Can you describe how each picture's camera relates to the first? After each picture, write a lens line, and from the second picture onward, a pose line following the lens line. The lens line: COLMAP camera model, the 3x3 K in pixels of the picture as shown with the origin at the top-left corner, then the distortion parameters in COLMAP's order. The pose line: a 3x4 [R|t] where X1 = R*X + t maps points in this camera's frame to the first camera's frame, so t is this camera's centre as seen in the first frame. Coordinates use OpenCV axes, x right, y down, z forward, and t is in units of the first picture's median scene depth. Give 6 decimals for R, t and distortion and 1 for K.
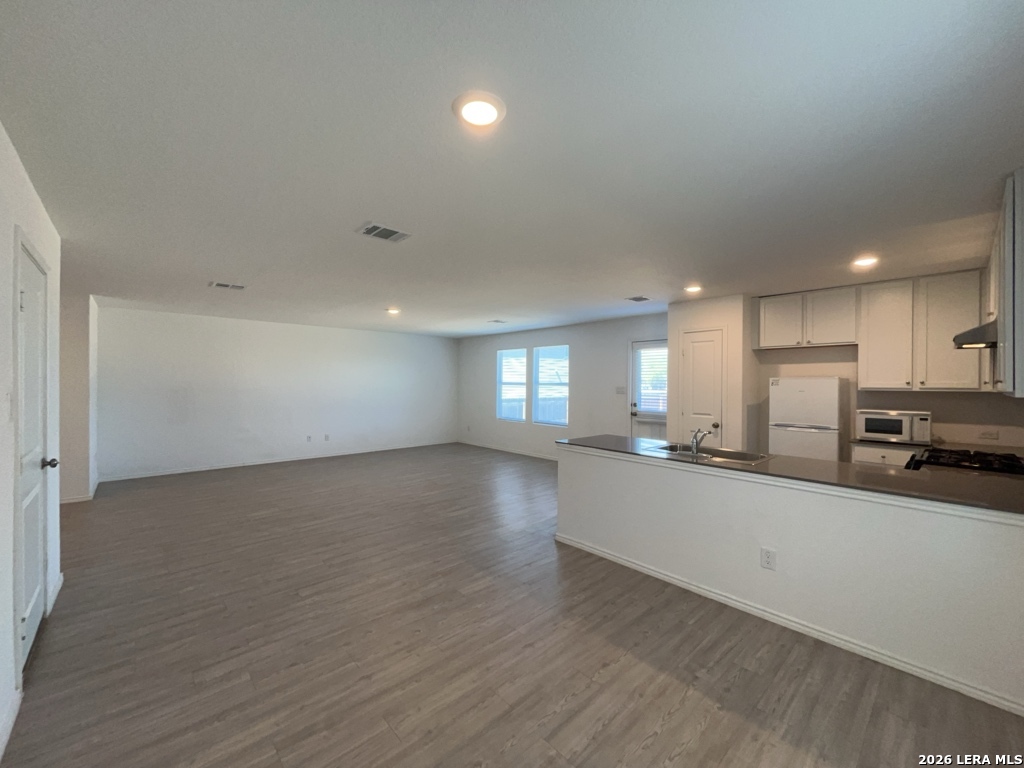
lens RADIAL K [[411.7, 0, 512.5], [0, 411.7, 385.7], [0, 0, 1]] dist [-0.000539, -0.000788]
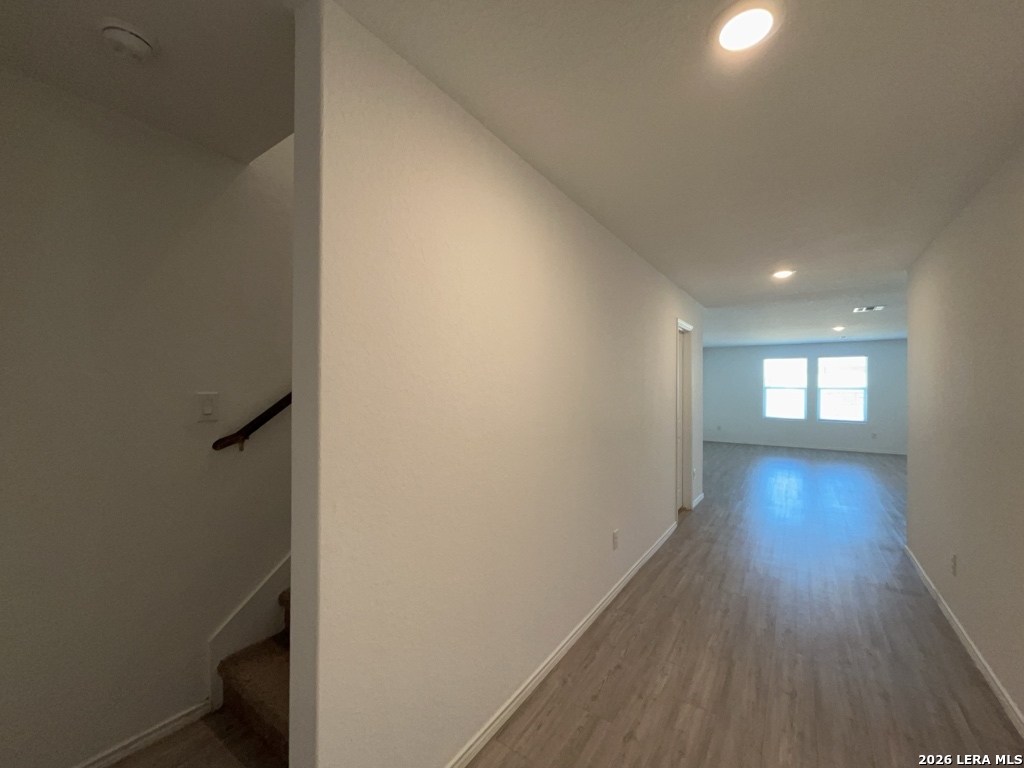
lens RADIAL K [[411.7, 0, 512.9], [0, 411.7, 380.3], [0, 0, 1]] dist [-0.000539, -0.000788]
pose [[0.973691, 0.008262, 0.227724, -2.039710], [-0.002306, 0.999649, -0.026408, 0.012498], [-0.227863, 0.025188, 0.973367, 0.071913]]
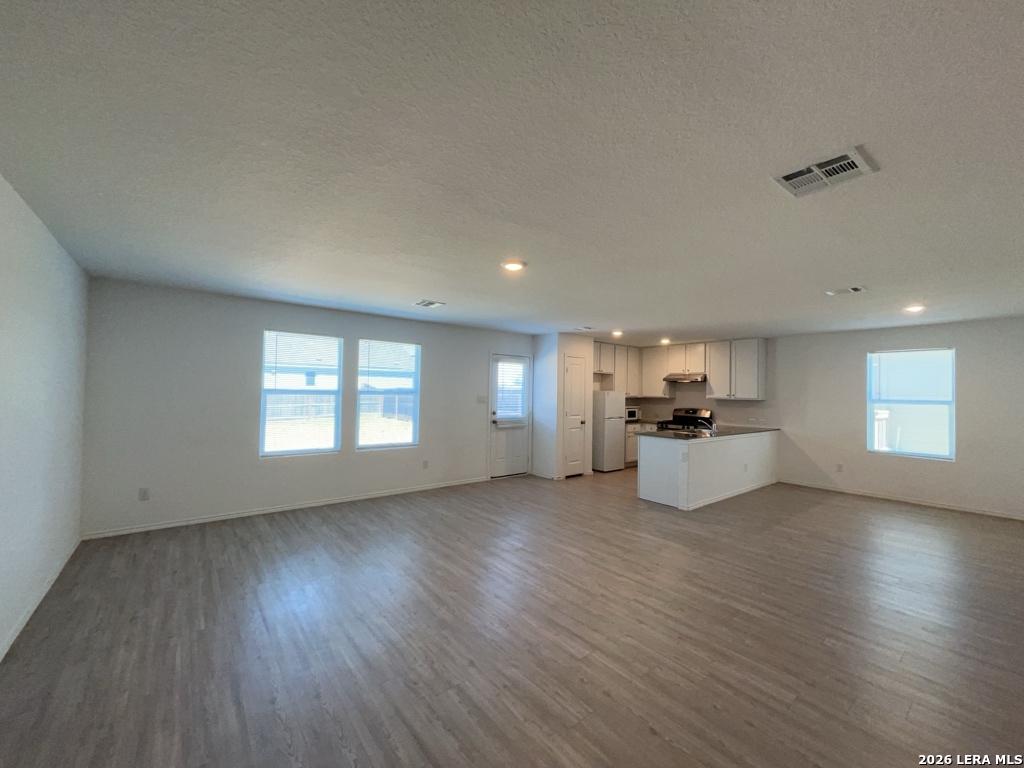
lens RADIAL K [[411.7, 0, 515.3], [0, 411.7, 389.1], [0, 0, 1]] dist [-0.000539, -0.000788]
pose [[0.062505, 0.003861, 0.998037, -1.146973], [-0.006863, 0.999971, -0.003438, -0.018724], [-0.998021, -0.006634, 0.062529, 1.317131]]
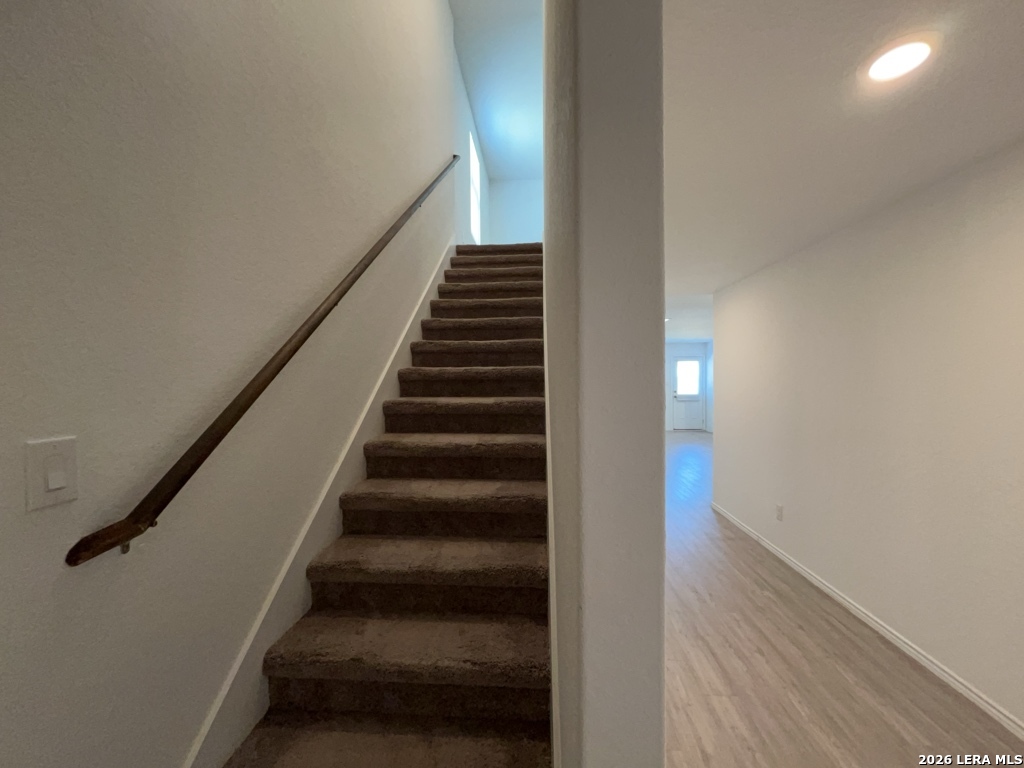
lens RADIAL K [[411.7, 0, 503.5], [0, 411.7, 382.4], [0, 0, 1]] dist [-0.000539, -0.000788]
pose [[0.713275, -0.009776, 0.700816, -2.283811], [0.009594, 0.999945, 0.004184, -0.013882], [-0.700818, 0.003739, 0.713330, 0.347889]]
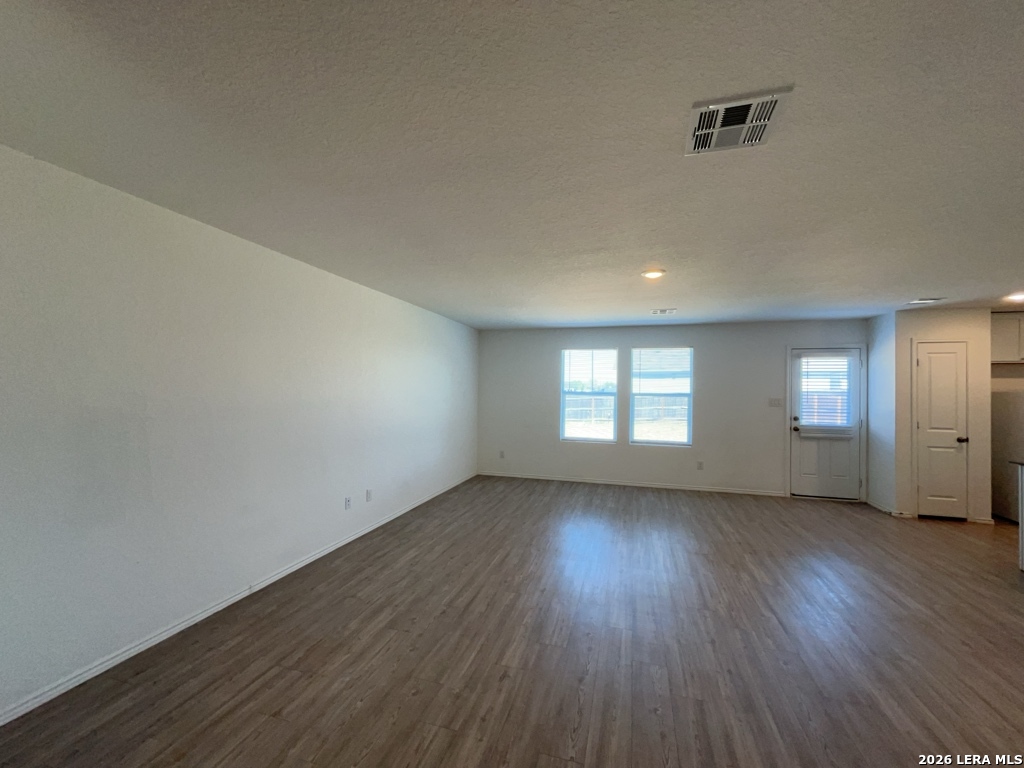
lens RADIAL K [[411.7, 0, 515.7], [0, 411.7, 386.4], [0, 0, 1]] dist [-0.000539, -0.000788]
pose [[0.852118, 0.010450, 0.523245, -1.045889], [-0.003217, 0.999886, -0.014731, -0.013762], [-0.523339, 0.010869, 0.852055, 0.827199]]
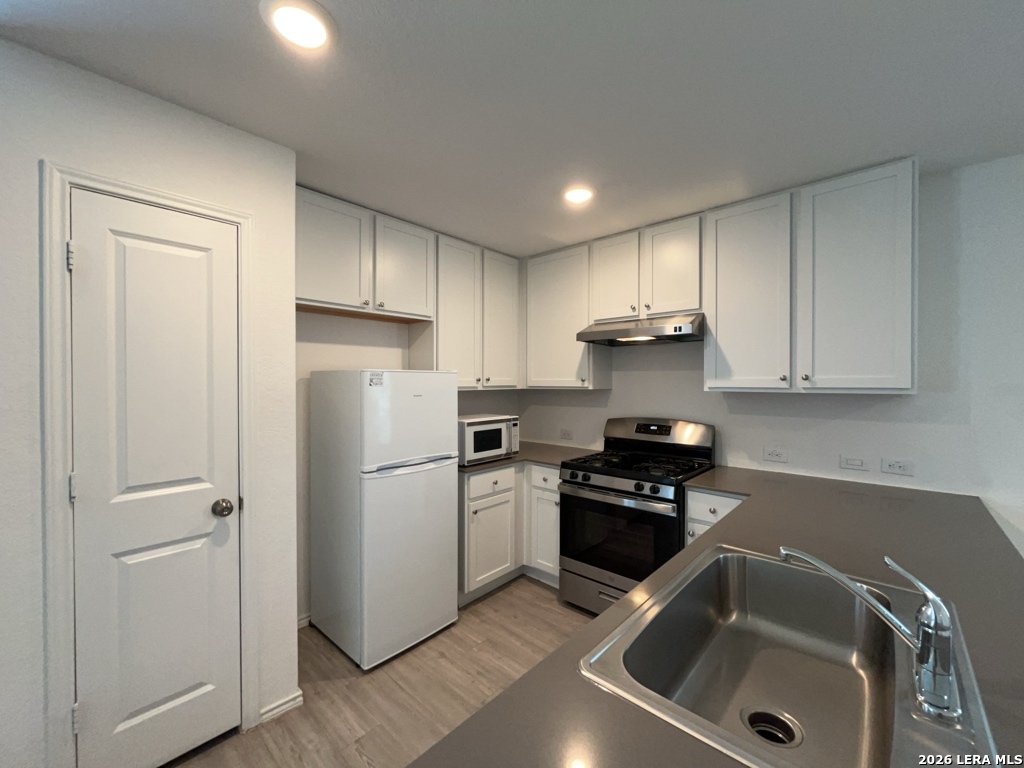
lens RADIAL K [[411.7, 0, 514.0], [0, 411.7, 382.7], [0, 0, 1]] dist [-0.000539, -0.000788]
pose [[-0.097670, -0.006916, 0.995195, 0.164335], [0.006665, 0.999949, 0.007604, -0.006012], [-0.995197, 0.007376, -0.097619, 0.914627]]
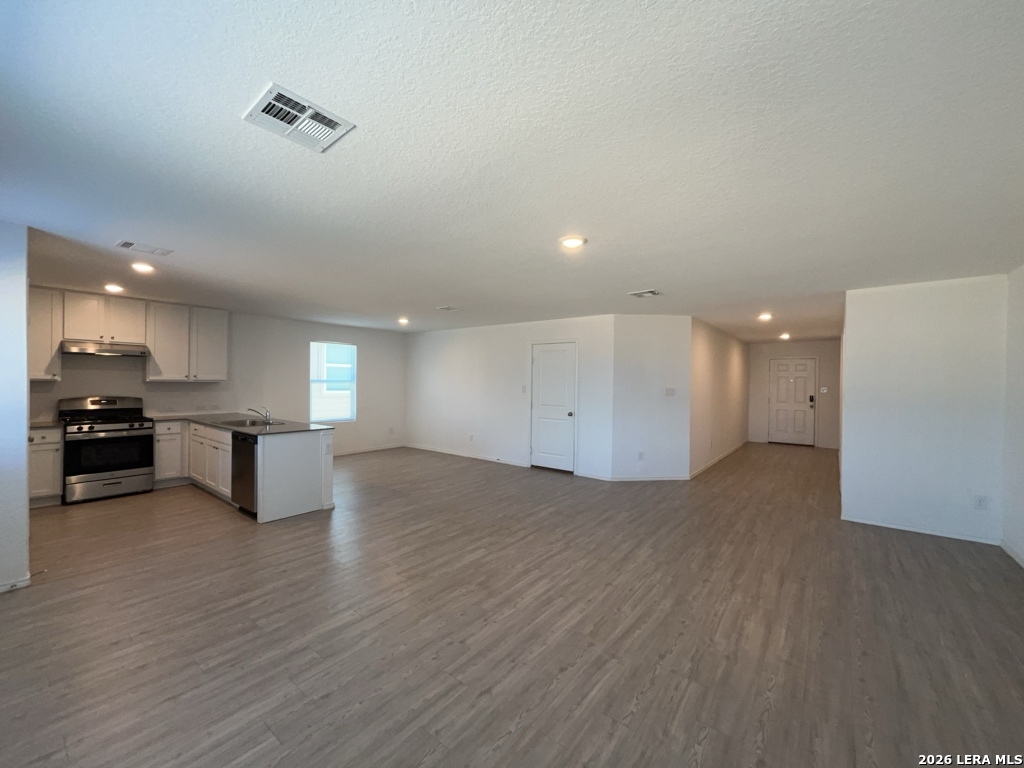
lens RADIAL K [[411.7, 0, 514.6], [0, 411.7, 384.8], [0, 0, 1]] dist [-0.000539, -0.000788]
pose [[-0.985637, -0.015986, -0.168119, -0.190690], [-0.018894, 0.999698, 0.015718, -0.018578], [0.167817, 0.018668, -0.985641, 2.034246]]
